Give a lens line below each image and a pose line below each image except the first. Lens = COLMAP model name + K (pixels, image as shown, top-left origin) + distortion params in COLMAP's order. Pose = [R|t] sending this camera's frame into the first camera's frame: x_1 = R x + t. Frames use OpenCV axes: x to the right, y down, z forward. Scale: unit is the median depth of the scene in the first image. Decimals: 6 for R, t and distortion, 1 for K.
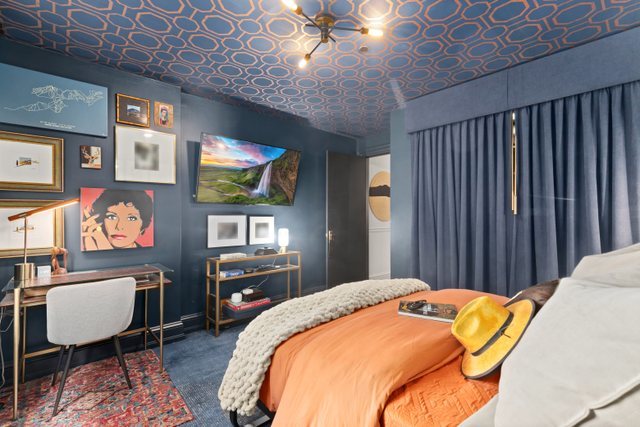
lens RADIAL K [[293.8, 0, 316.3], [0, 293.8, 213.0], [0, 0, 1]] dist [0.004478, 0.000201]
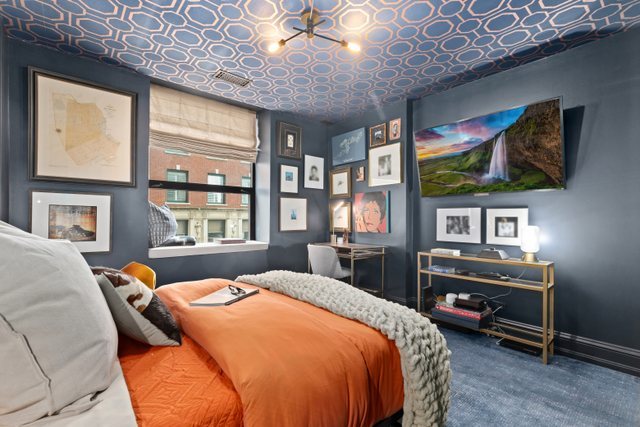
lens RADIAL K [[291.3, 0, 318.3], [0, 291.3, 213.6], [0, 0, 1]] dist [-0.004050, -0.000181]
pose [[-0.032399, -0.017935, -0.999314, 0.602482], [0.005092, 0.999823, -0.018109, 0.039334], [0.999462, -0.005675, -0.032302, 0.594796]]
